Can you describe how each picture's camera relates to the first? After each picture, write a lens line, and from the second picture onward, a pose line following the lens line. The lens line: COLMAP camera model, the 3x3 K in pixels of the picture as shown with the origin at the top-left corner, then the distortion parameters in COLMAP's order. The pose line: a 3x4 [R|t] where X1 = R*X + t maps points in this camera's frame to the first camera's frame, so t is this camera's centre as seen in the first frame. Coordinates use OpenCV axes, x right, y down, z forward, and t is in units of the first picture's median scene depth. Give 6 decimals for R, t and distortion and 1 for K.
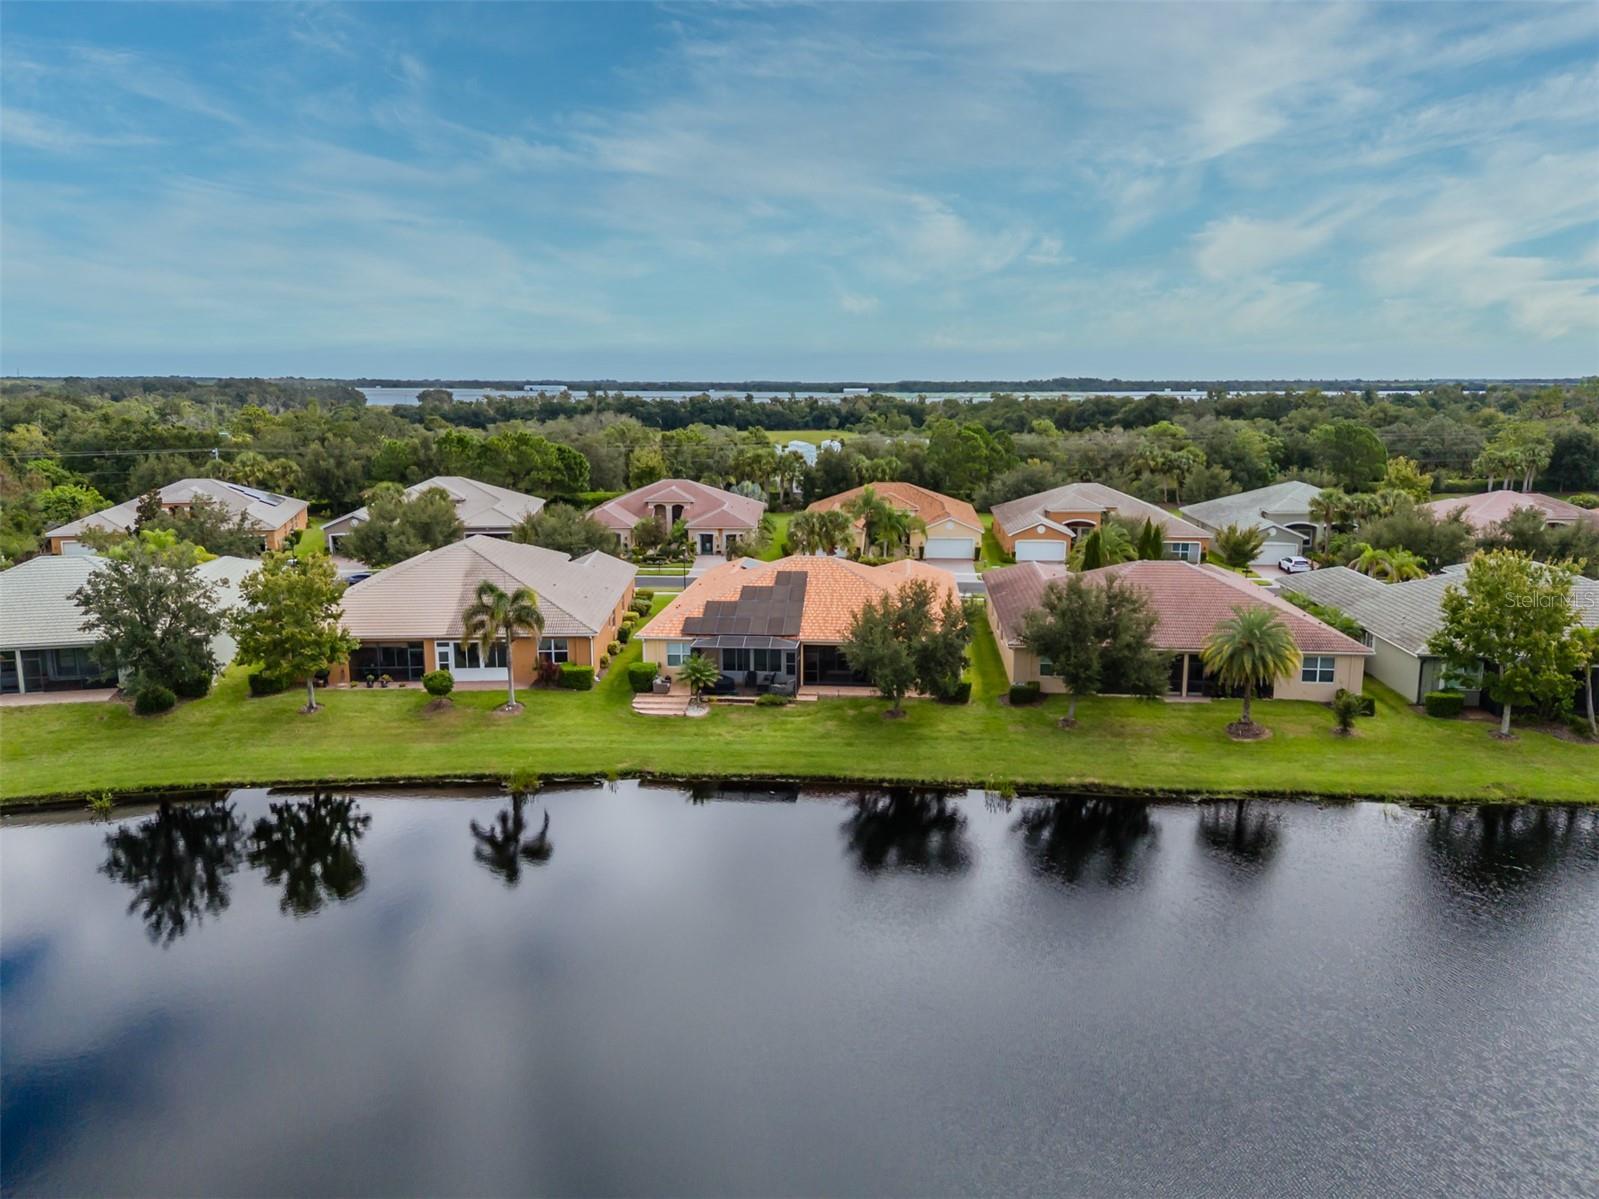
lens RADIAL K [[1170.3, 0, 799.5], [0, 1170.3, 599.5], [0, 0, 1]] dist [0.108871, -0.118969]
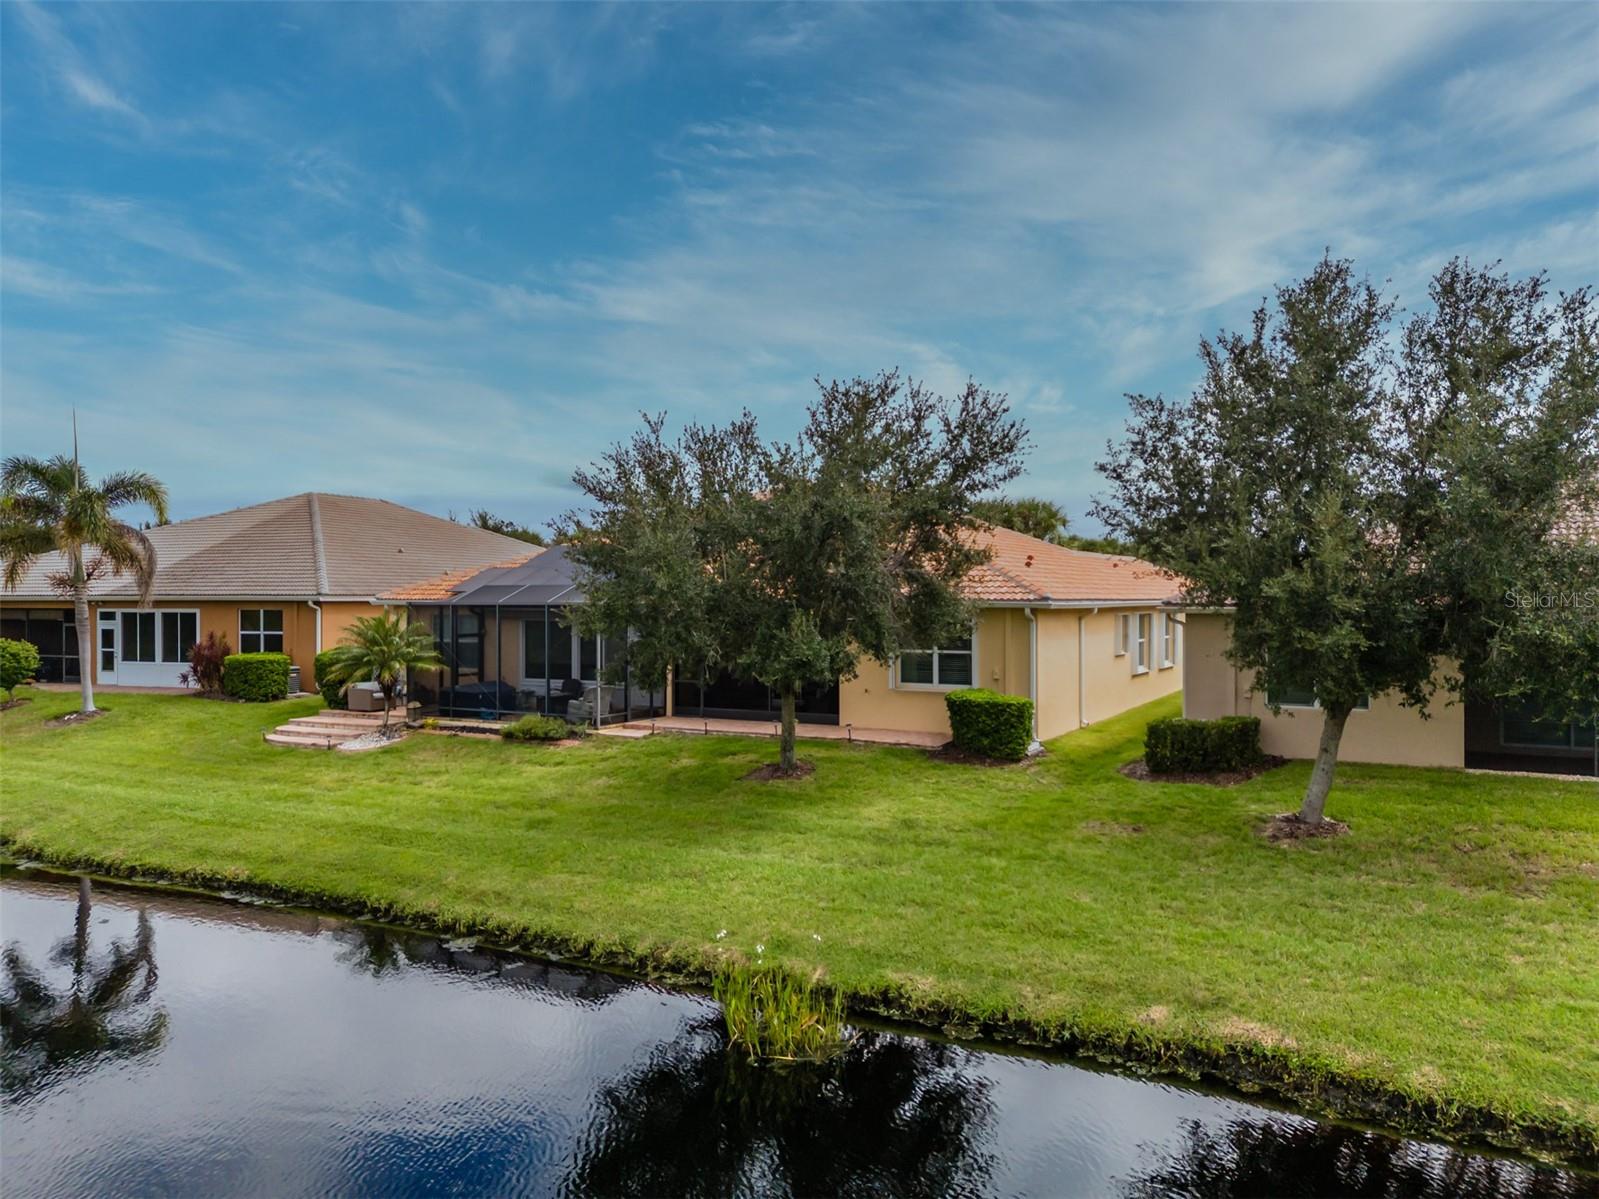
lens RADIAL K [[1170.3, 0, 799.5], [0, 1170.3, 599.5], [0, 0, 1]] dist [0.108871, -0.118969]
pose [[0.917514, 0.006115, -0.397657, 0.218254], [-0.078111, 0.983178, -0.165107, 0.101098], [0.389958, 0.182550, 0.902556, 0.651307]]
